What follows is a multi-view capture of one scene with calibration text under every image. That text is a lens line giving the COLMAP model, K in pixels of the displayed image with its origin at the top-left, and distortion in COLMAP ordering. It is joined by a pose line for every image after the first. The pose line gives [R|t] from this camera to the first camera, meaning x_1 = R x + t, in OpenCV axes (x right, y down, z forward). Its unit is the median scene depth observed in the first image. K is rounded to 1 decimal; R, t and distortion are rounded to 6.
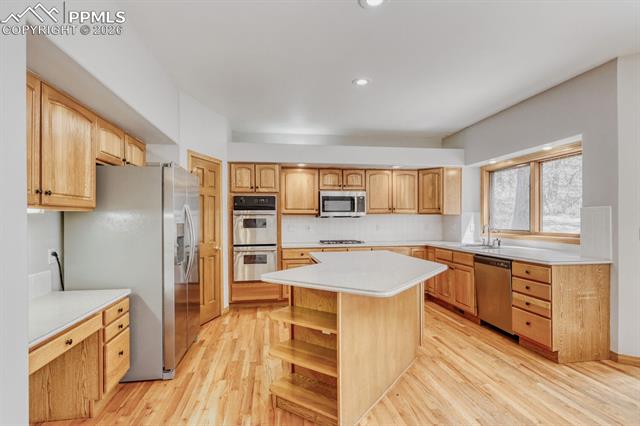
lens RADIAL K [[323.9, 0, 316.9], [0, 323.9, 215.6], [0, 0, 1]] dist [0.002596, 0.000457]
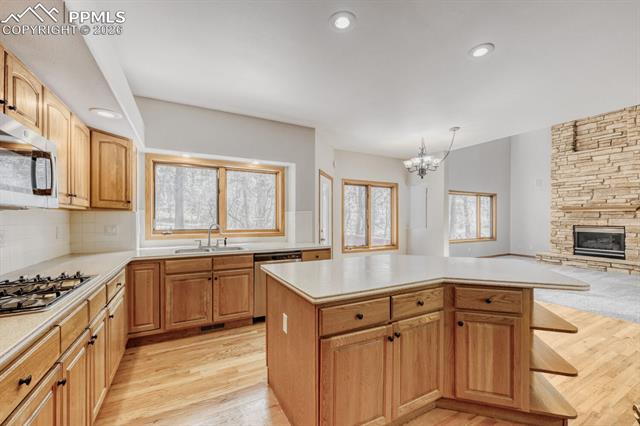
lens RADIAL K [[260.0, 0, 321.4], [0, 260.0, 221.2], [0, 0, 1]] dist [-0.001302, -0.000205]
pose [[-0.332047, 0.001523, 0.943262, -0.246751], [-0.008053, 0.999958, -0.004450, 0.016340], [-0.943229, -0.009074, -0.332020, 0.815165]]
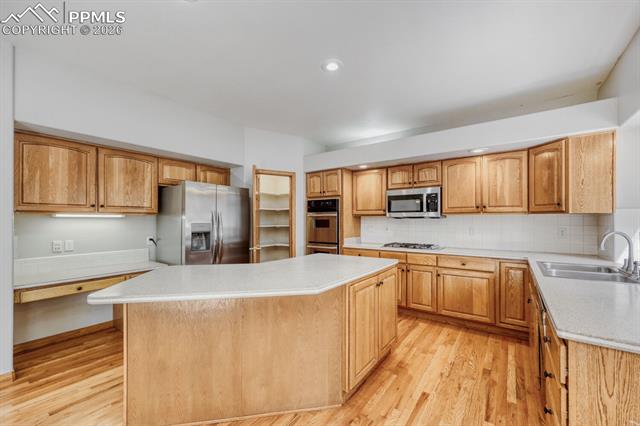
lens RADIAL K [[260.0, 0, 319.6], [0, 260.0, 217.9], [0, 0, 1]] dist [-0.001302, -0.000205]
pose [[0.707095, -0.002008, -0.707116, 0.409119], [0.005858, 0.999978, 0.003018, 0.000733], [0.707094, -0.006276, 0.707091, 0.315585]]
